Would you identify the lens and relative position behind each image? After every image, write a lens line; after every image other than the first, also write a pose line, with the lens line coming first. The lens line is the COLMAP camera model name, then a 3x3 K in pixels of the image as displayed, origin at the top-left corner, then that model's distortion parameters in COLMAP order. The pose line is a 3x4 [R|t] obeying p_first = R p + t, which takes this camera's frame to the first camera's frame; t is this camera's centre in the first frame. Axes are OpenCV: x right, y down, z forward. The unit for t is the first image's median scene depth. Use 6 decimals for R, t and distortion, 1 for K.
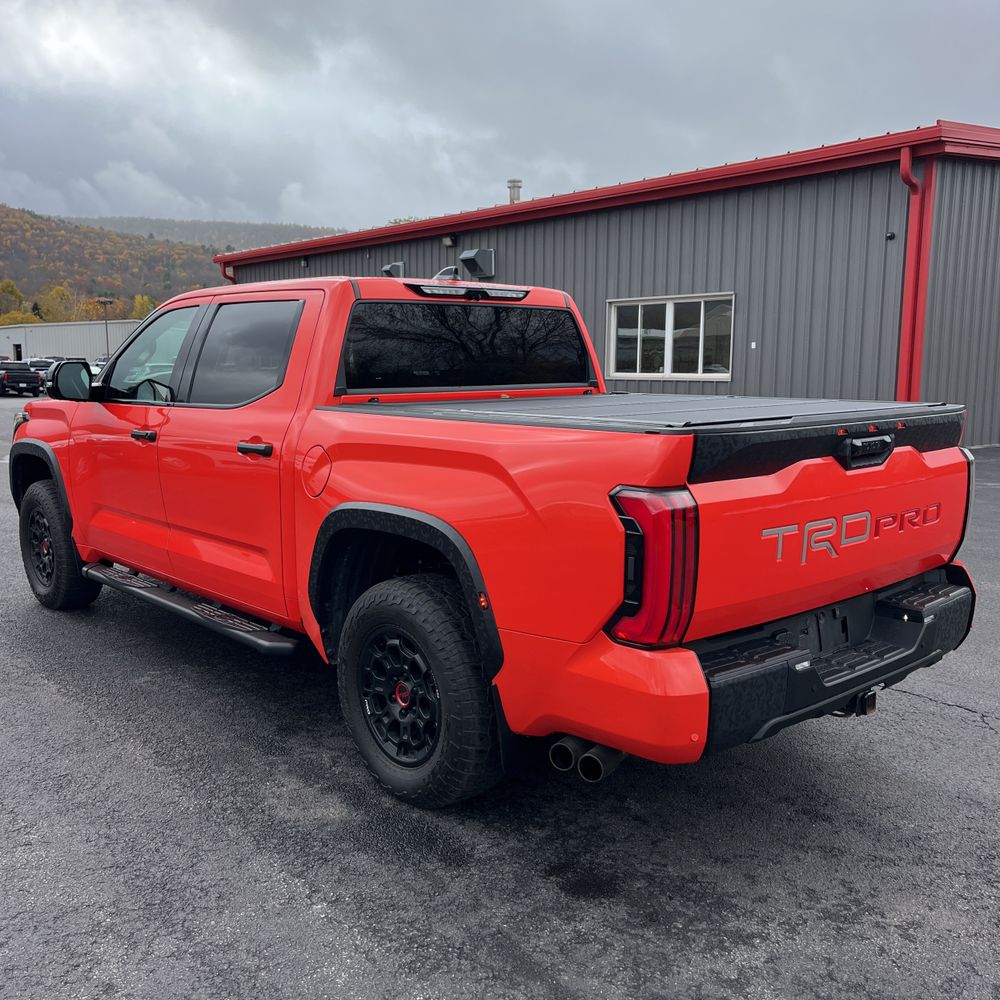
lens RADIAL K [[1011.7, 0, 500.6], [0, 1011.7, 505.7], [0, 0, 1]] dist [0.033645, -0.003422]
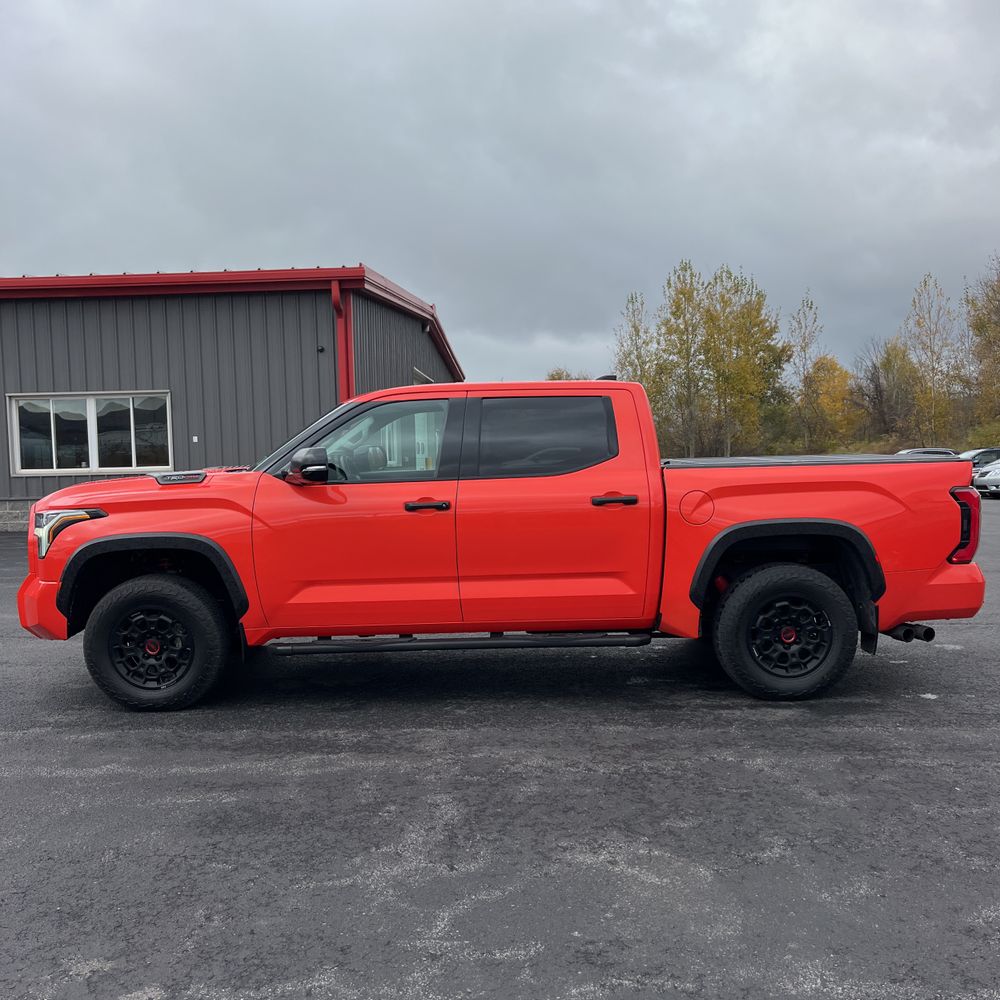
lens RADIAL K [[1011.1, 0, 494.3], [0, 1011.1, 517.4], [0, 0, 1]] dist [0.034860, -0.023658]
pose [[0.671069, -0.069602, 0.738120, -1.385401], [0.131672, 0.990945, -0.026268, -0.018552], [-0.729609, 0.114817, 0.674157, 0.186638]]
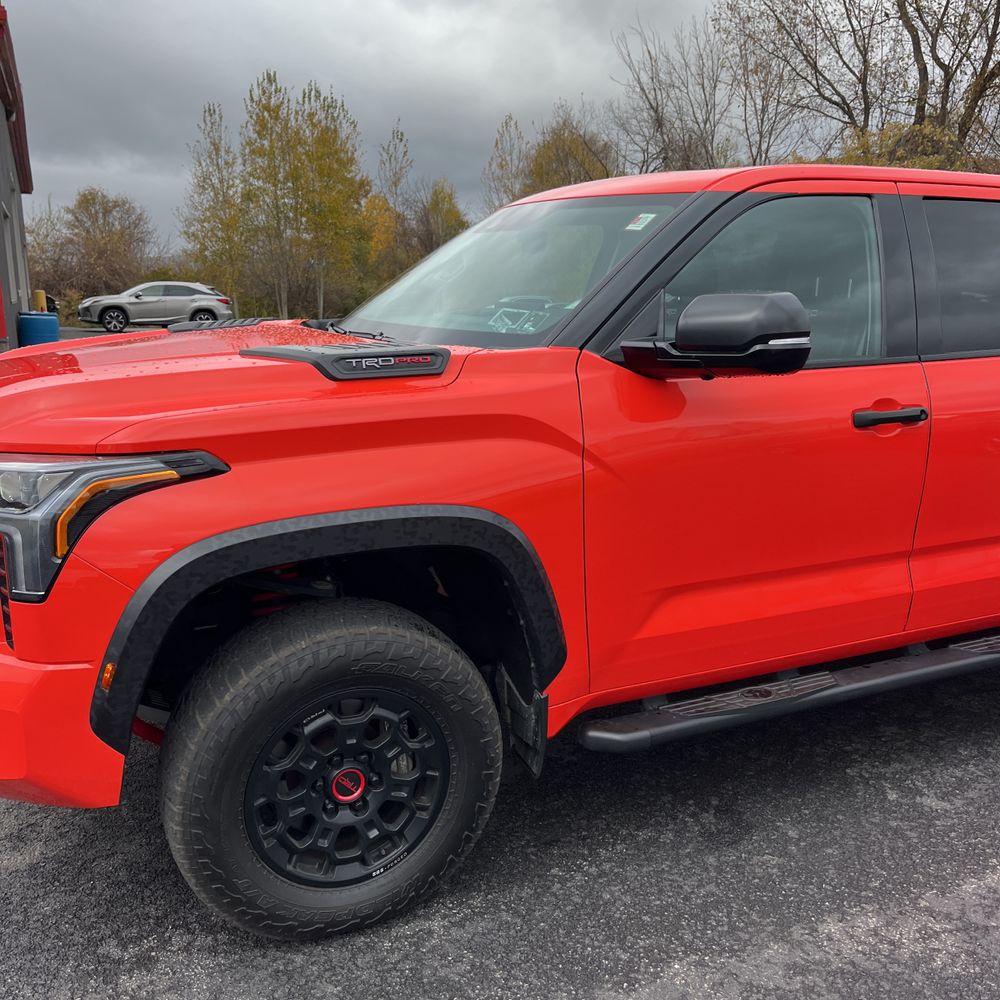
lens RADIAL K [[1008.9, 0, 489.8], [0, 1008.9, 498.3], [0, 0, 1]] dist [0.041225, -0.034506]
pose [[0.280045, -0.204675, 0.937914, -1.154552], [0.136366, 0.975581, 0.172178, -0.185170], [-0.950252, 0.079682, 0.301118, 1.248877]]
